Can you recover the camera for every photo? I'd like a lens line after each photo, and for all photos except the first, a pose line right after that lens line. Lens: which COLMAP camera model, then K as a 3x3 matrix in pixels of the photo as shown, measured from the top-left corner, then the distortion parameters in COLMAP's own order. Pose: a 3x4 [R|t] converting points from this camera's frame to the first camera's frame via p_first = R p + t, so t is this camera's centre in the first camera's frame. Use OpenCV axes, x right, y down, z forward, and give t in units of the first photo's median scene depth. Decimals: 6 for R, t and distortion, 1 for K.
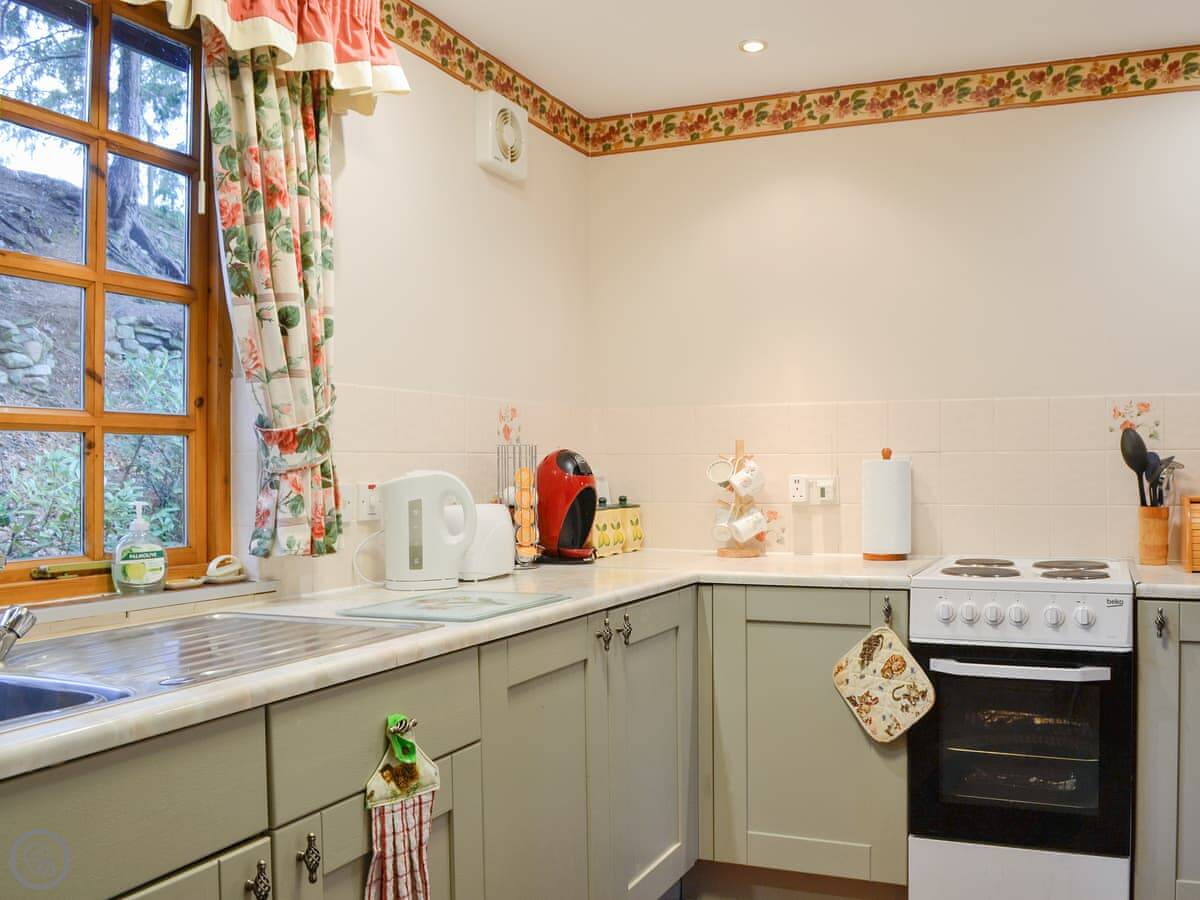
lens RADIAL K [[1098.4, 0, 603.9], [0, 1098.4, 464.8], [0, 0, 1]] dist [-0.089270, 0.022879]
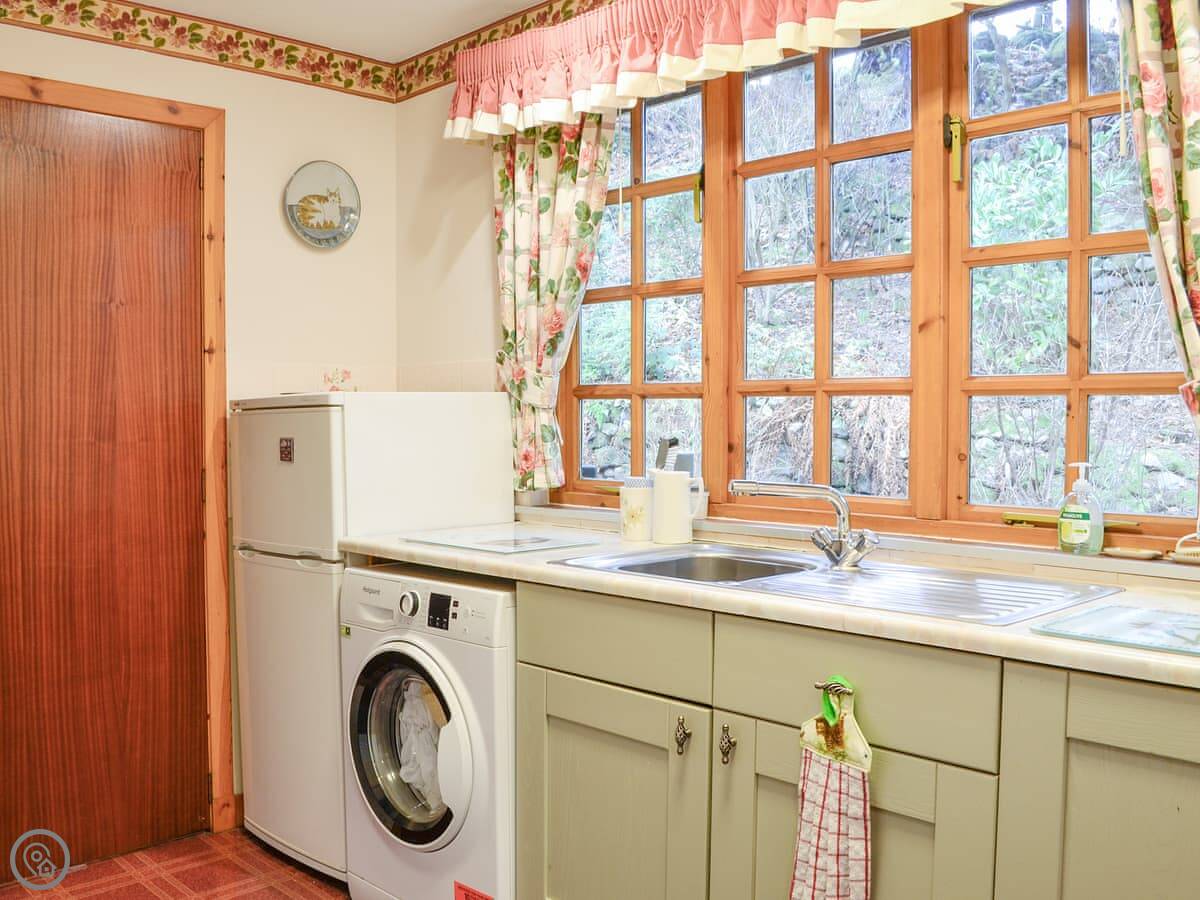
lens RADIAL K [[1117.2, 0, 520.6], [0, 1117.2, 454.5], [0, 0, 1]] dist [-0.085742, 0.015151]
pose [[-0.395097, 0.046088, -0.917483, 0.658527], [0.009294, 0.998890, 0.046175, -0.023061], [0.918592, 0.009717, -0.395087, 0.856173]]
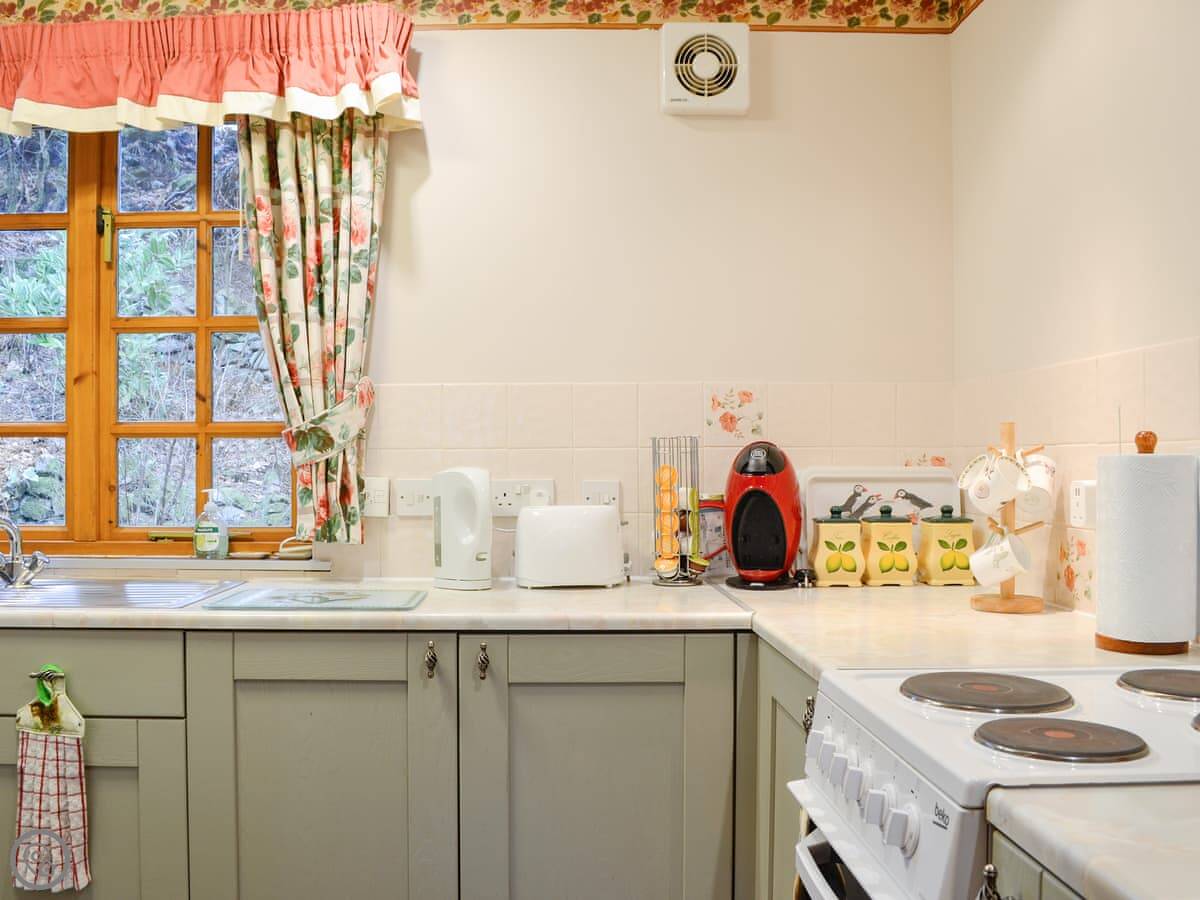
lens RADIAL K [[1117.2, 0, 520.6], [0, 1117.2, 454.5], [0, 0, 1]] dist [-0.085742, 0.015151]
pose [[0.405550, 0.004372, -0.914062, 0.885452], [0.001270, 0.999985, 0.005347, -0.013630], [0.914072, -0.003329, 0.405539, 0.742471]]
